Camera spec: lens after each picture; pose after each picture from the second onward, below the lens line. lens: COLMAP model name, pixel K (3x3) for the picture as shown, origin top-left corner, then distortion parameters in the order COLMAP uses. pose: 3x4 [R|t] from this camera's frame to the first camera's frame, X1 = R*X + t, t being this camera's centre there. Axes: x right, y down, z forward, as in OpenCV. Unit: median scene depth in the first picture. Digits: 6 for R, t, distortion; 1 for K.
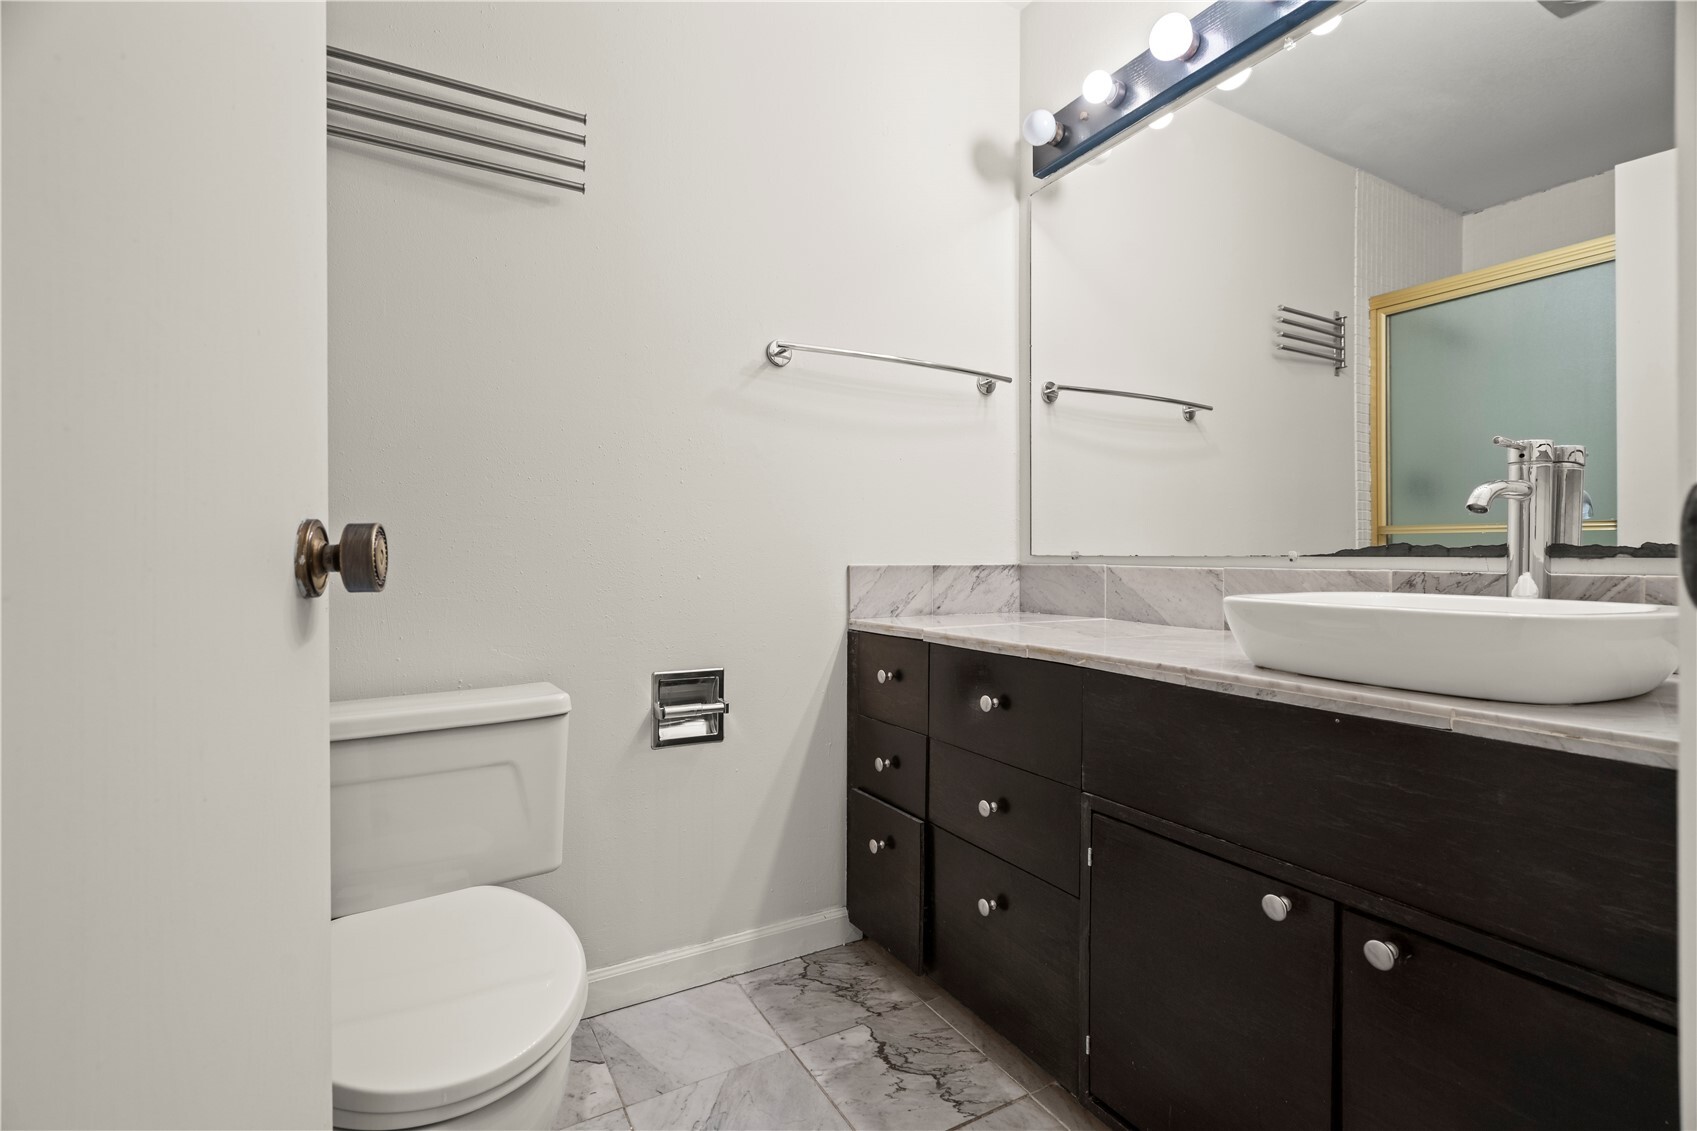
lens RADIAL K [[762.2, 0, 848.8], [0, 762.2, 563.3], [0, 0, 1]] dist [-0.005057, 0.002030]
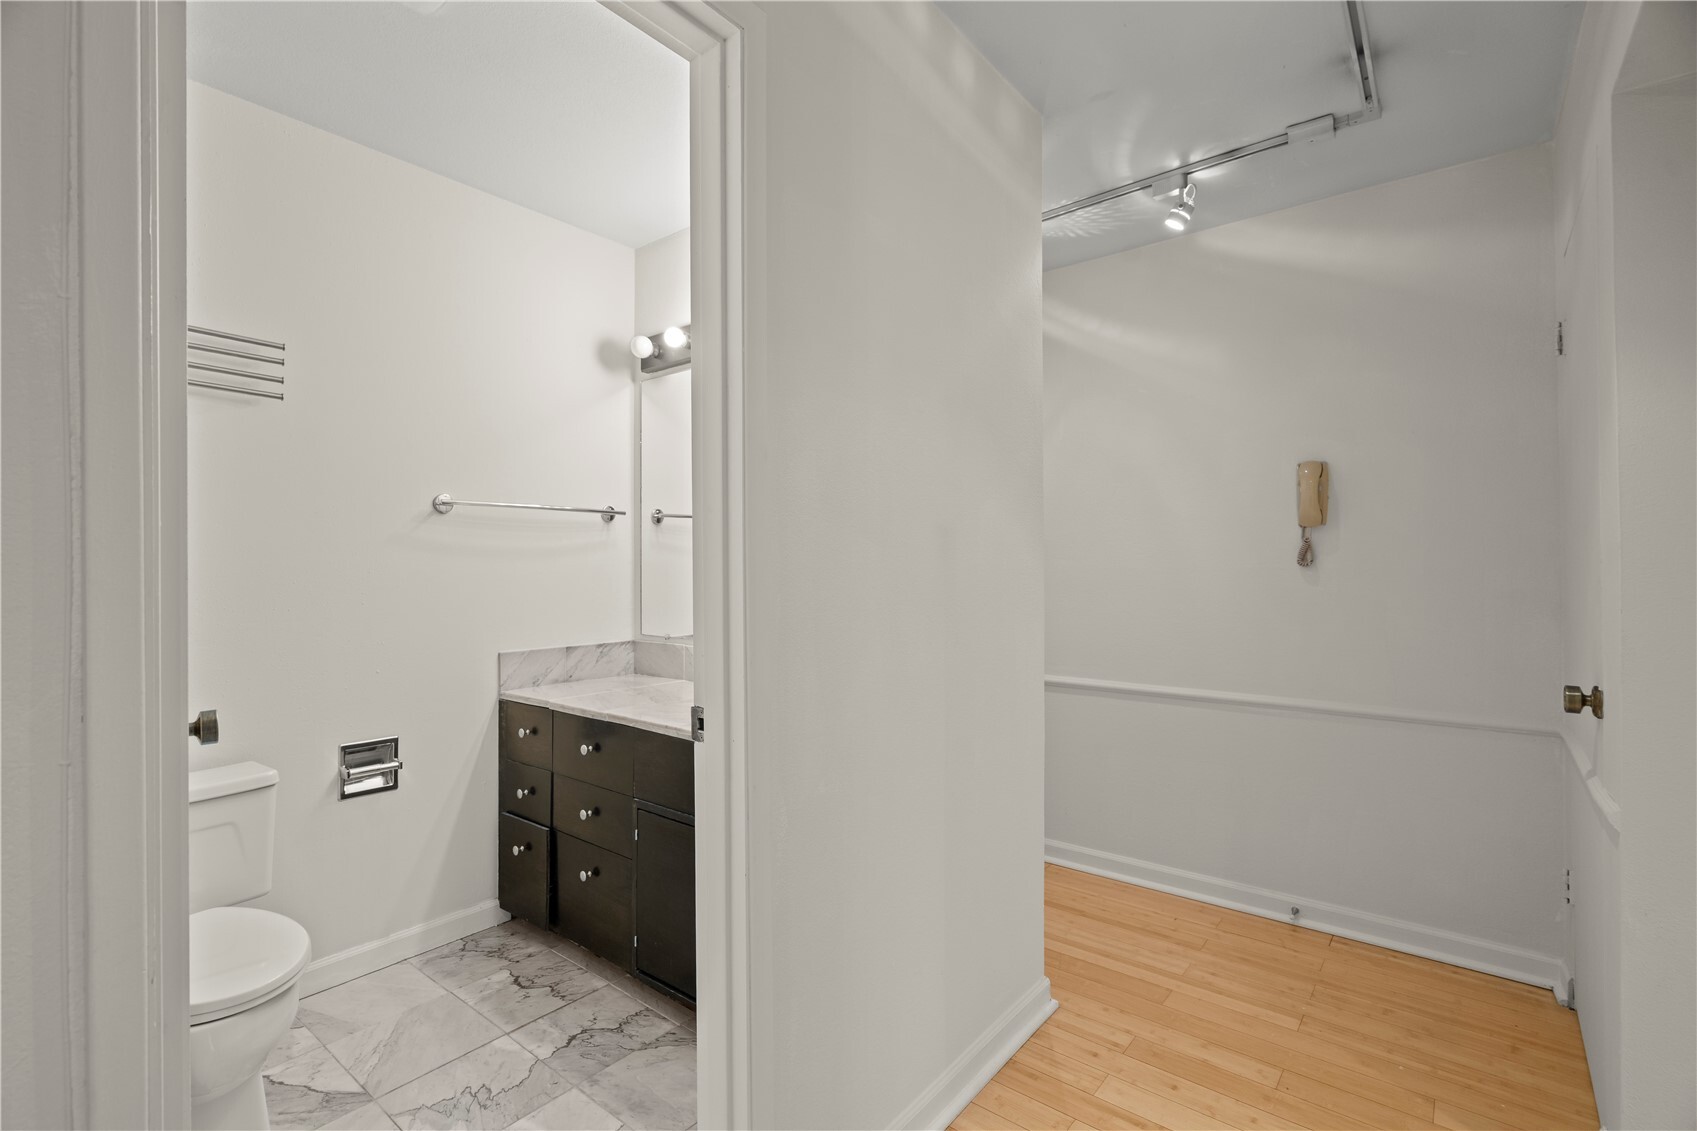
lens RADIAL K [[762.2, 0, 841.4], [0, 762.2, 562.3], [0, 0, 1]] dist [-0.005057, 0.002030]
pose [[0.929950, -0.001937, 0.367681, 0.078072], [0.006038, 0.999932, -0.010005, -0.161914], [-0.367637, 0.011524, 0.929898, -0.591020]]
